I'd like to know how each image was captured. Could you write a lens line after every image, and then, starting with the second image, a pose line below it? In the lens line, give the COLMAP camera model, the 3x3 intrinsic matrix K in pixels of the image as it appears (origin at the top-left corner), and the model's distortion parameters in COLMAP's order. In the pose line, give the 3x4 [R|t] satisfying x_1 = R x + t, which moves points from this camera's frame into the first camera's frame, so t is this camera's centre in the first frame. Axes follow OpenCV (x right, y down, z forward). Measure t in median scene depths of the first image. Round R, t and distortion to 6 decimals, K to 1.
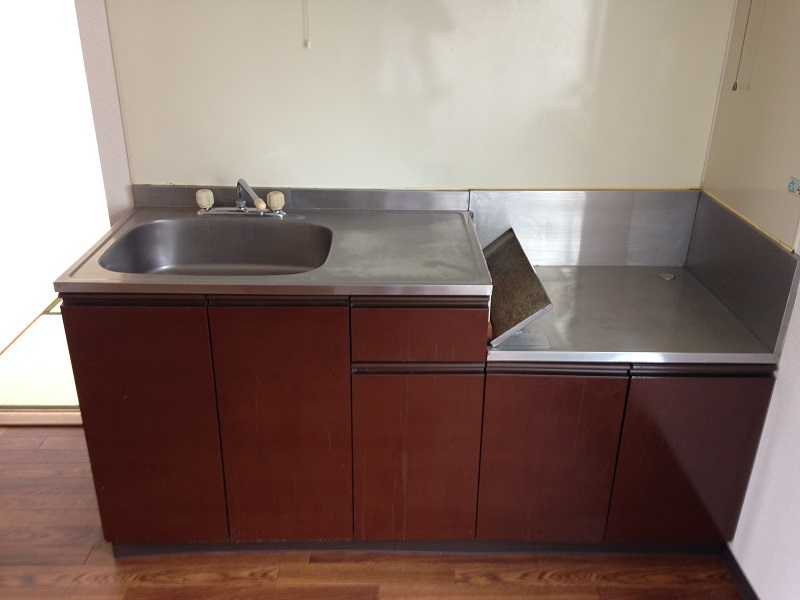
lens RADIAL K [[734.2, 0, 404.8], [0, 734.2, 293.8], [0, 0, 1]] dist [0.199773, -0.332114]
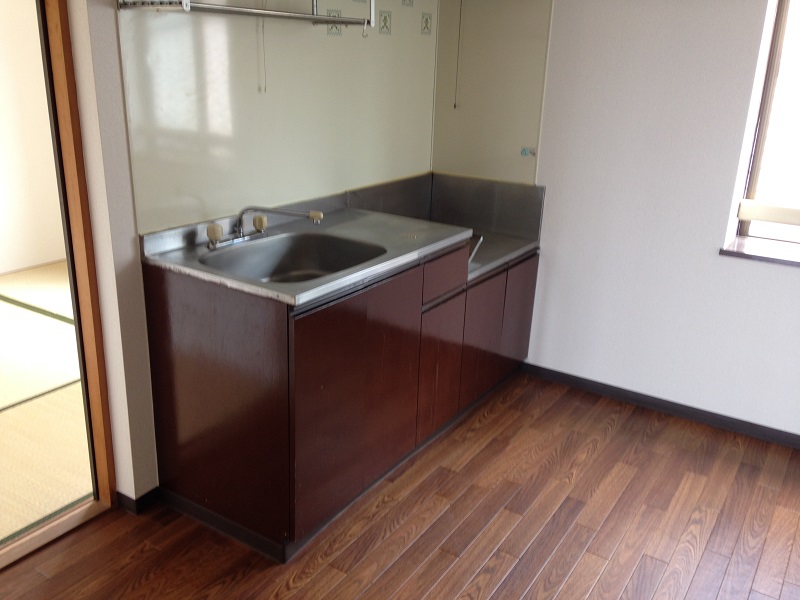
lens RADIAL K [[734.2, 0, 404.8], [0, 734.2, 293.8], [0, 0, 1]] dist [0.199773, -0.332114]
pose [[0.549995, -0.256619, 0.794765, -1.066251], [0.311747, 0.945923, 0.089690, -0.056170], [-0.774802, 0.198437, 0.600253, 0.158106]]
